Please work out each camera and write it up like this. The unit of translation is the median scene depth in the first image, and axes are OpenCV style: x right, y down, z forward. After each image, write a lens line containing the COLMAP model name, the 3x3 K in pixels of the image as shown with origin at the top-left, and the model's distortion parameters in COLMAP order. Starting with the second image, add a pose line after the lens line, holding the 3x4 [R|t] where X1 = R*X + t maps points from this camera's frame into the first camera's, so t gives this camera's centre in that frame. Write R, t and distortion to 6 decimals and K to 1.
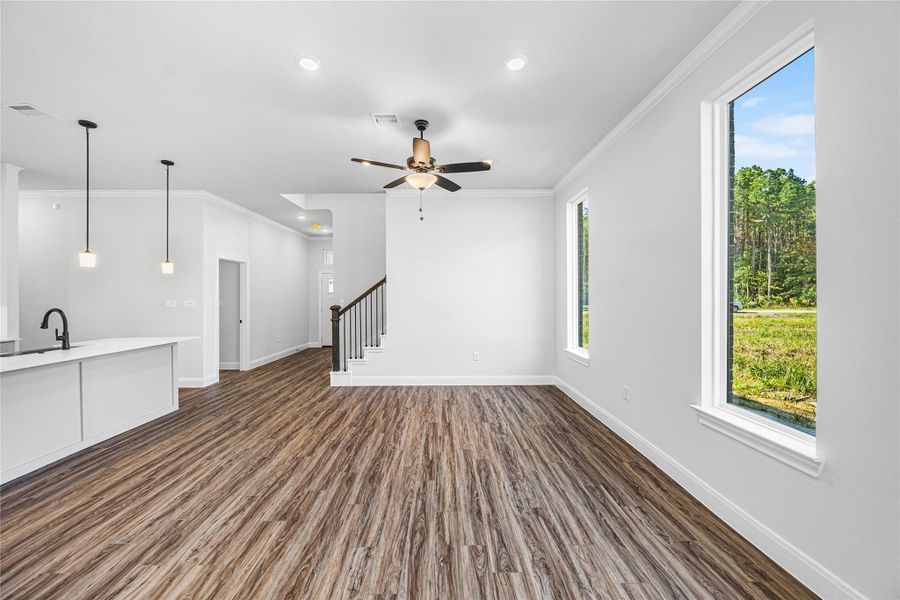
lens RADIAL K [[350.0, 0, 450.3], [0, 350.0, 295.4], [0, 0, 1]] dist [-0.001650, -0.000704]
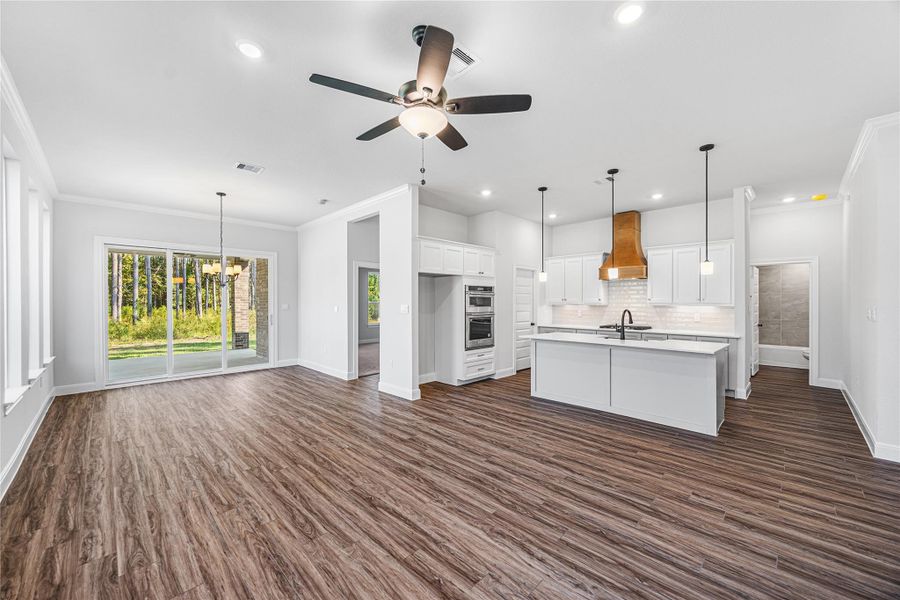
lens RADIAL K [[350.0, 0, 449.4], [0, 350.0, 296.8], [0, 0, 1]] dist [-0.001650, -0.000704]
pose [[-0.722631, -0.003586, -0.691224, 0.349580], [0.006338, 0.999910, -0.011813, -0.001118], [0.691204, -0.012918, -0.722544, 1.563628]]
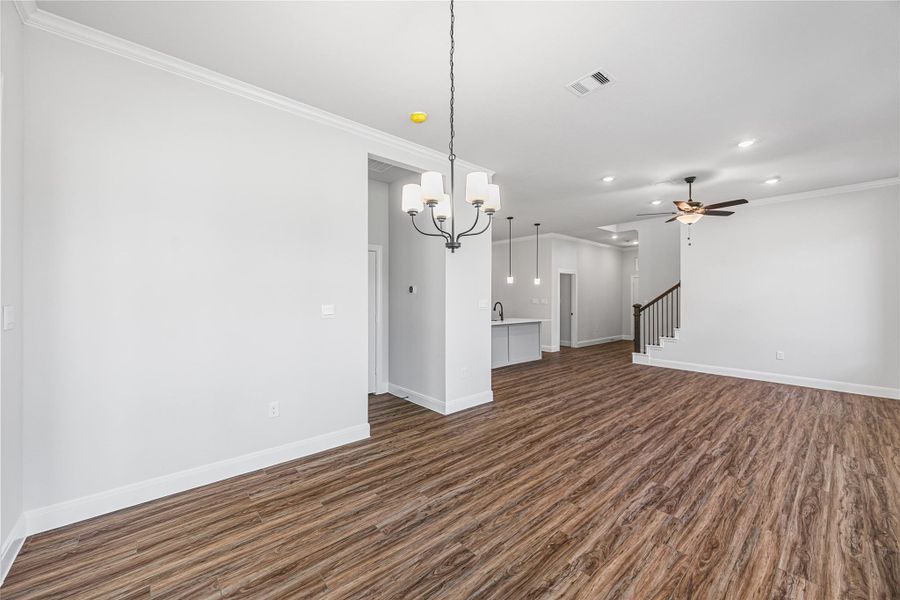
lens RADIAL K [[350.0, 0, 446.9], [0, 350.0, 300.2], [0, 0, 1]] dist [-0.001650, -0.000704]
pose [[0.643858, 0.011257, -0.765062, 0.392671], [-0.003133, 0.999922, 0.012076, 0.000069], [0.765139, -0.005378, 0.643843, -0.729153]]
